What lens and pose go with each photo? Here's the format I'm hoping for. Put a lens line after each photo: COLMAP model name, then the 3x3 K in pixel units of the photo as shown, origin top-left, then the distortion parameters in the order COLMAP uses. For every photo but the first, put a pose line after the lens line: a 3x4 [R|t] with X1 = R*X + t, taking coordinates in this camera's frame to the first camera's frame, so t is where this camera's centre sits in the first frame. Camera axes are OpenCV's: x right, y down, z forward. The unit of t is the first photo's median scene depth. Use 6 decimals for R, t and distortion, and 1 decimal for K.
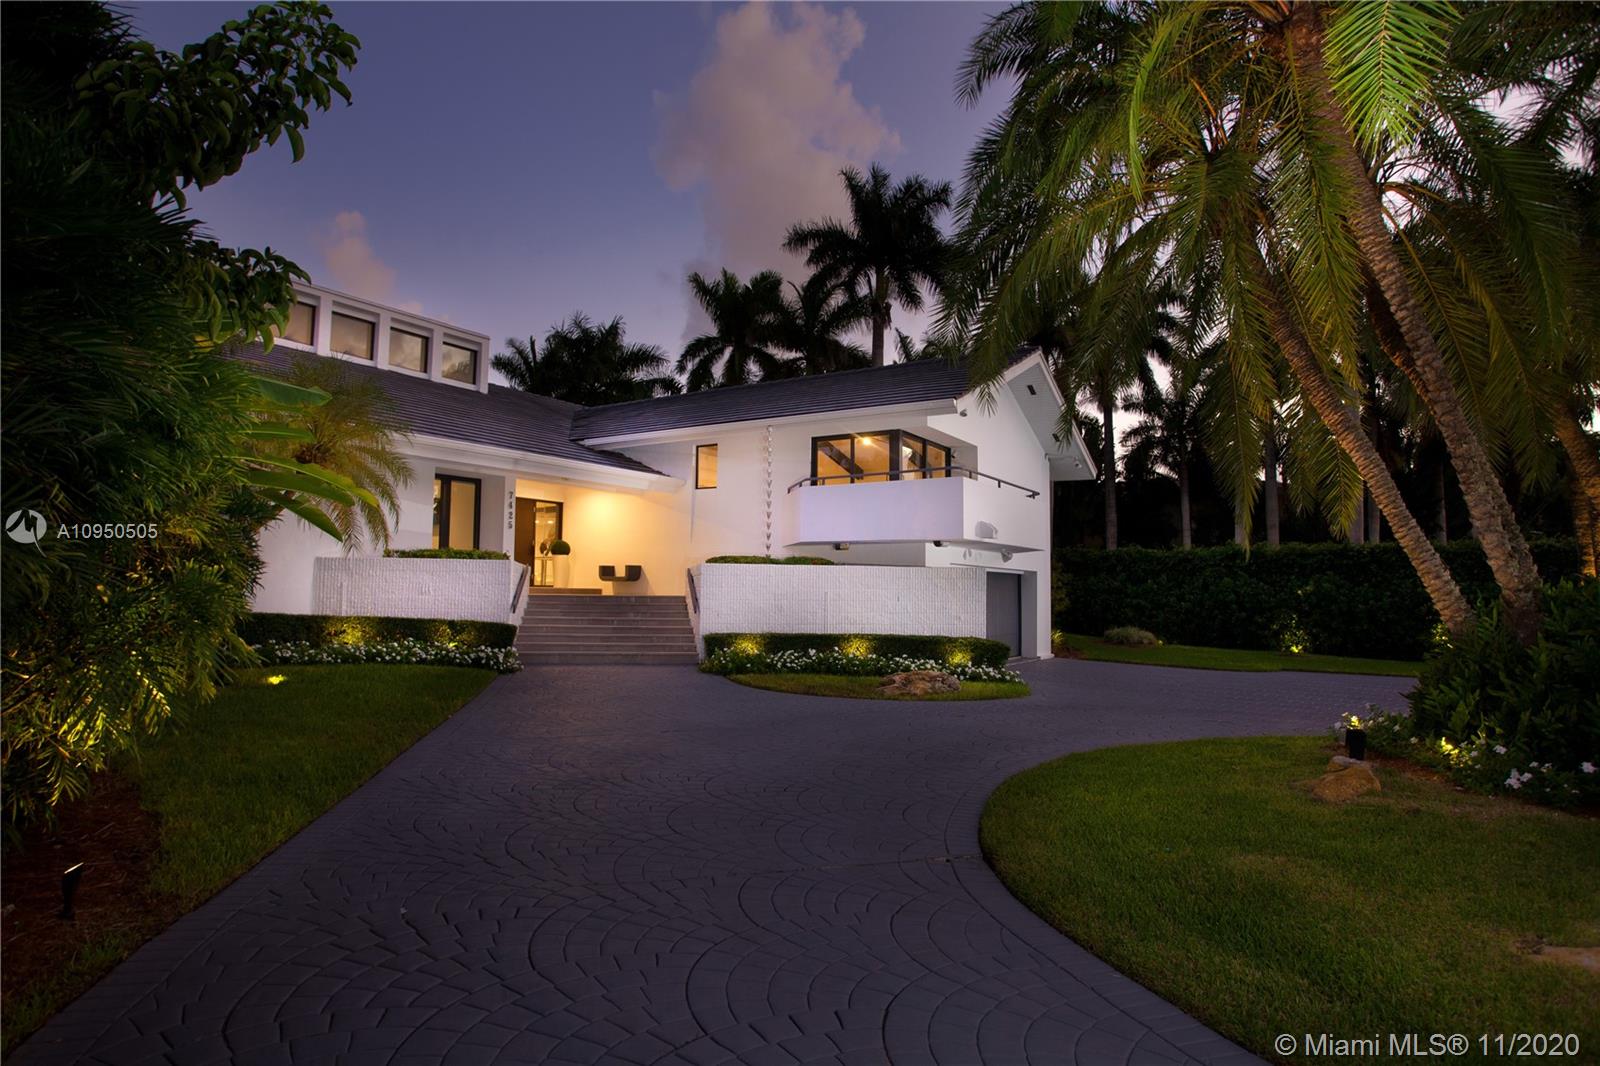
lens RADIAL K [[964.7, 0, 737.7], [0, 964.7, 459.1], [0, 0, 1]] dist [-0.004804, -0.006731]
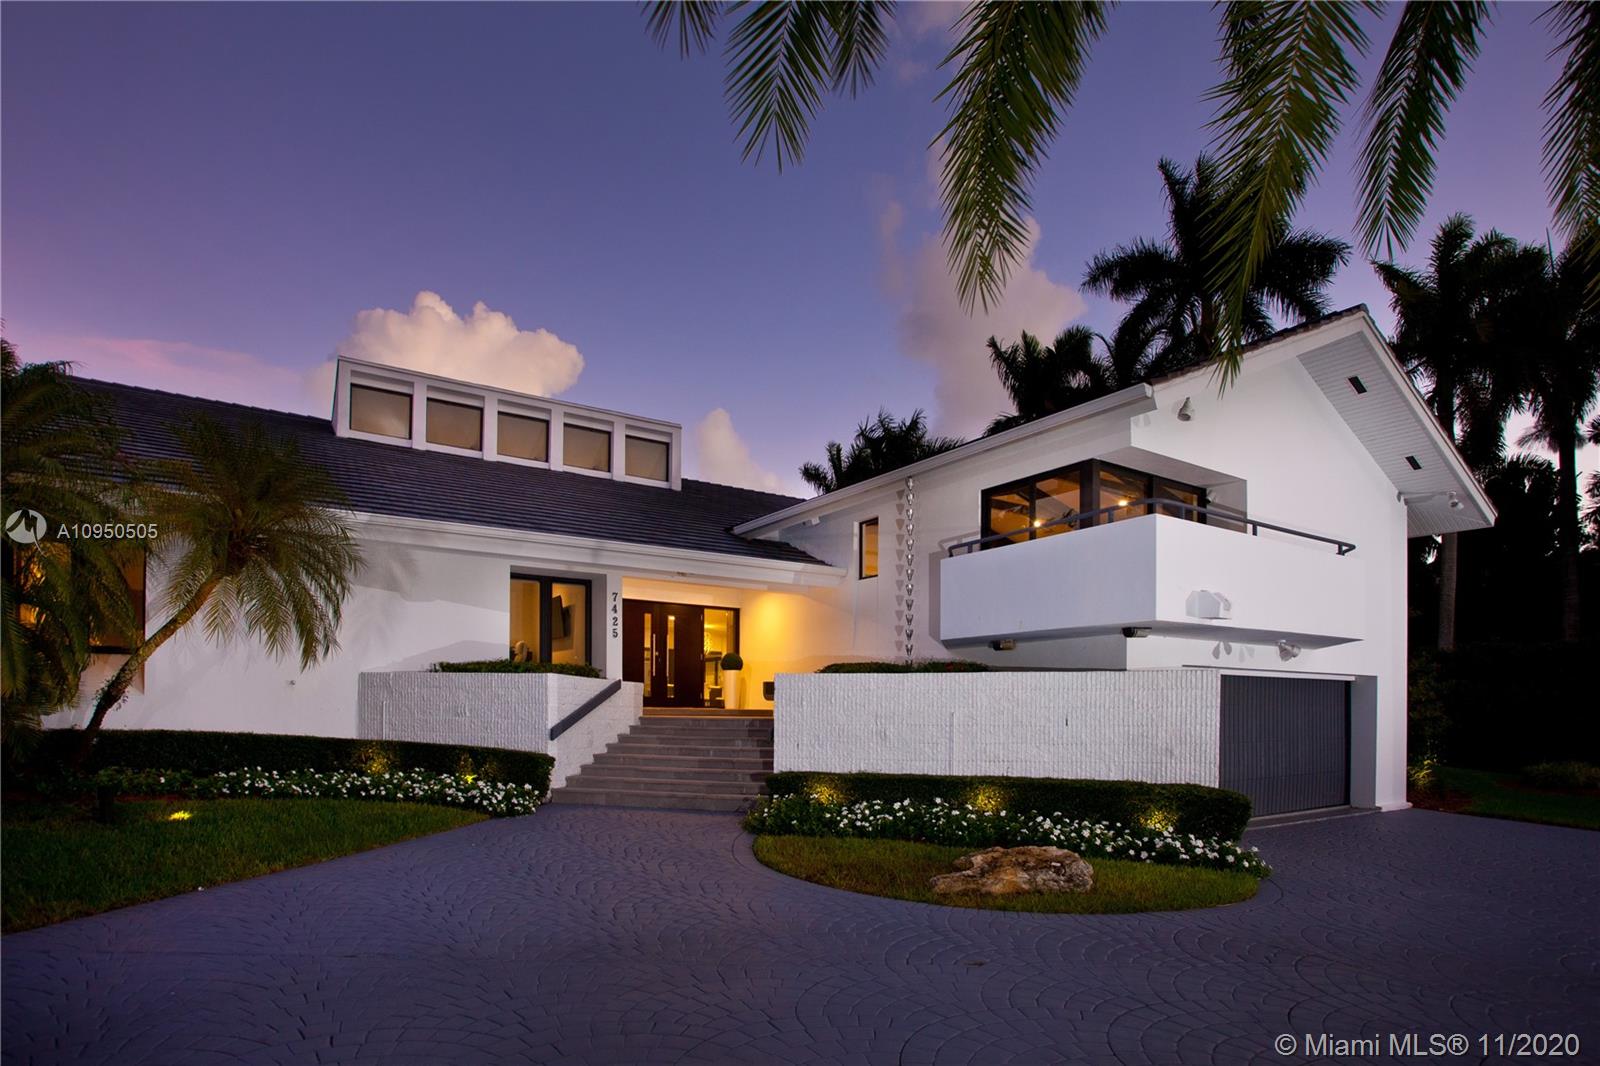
lens RADIAL K [[917.1, 0, 808.0], [0, 917.1, 675.4], [0, 0, 1]] dist [-0.003790, 0.007147]
pose [[0.934274, -0.022354, -0.355855, 0.171430], [0.057360, 0.994457, 0.088125, 0.039748], [0.351913, -0.102745, 0.930377, 0.294502]]
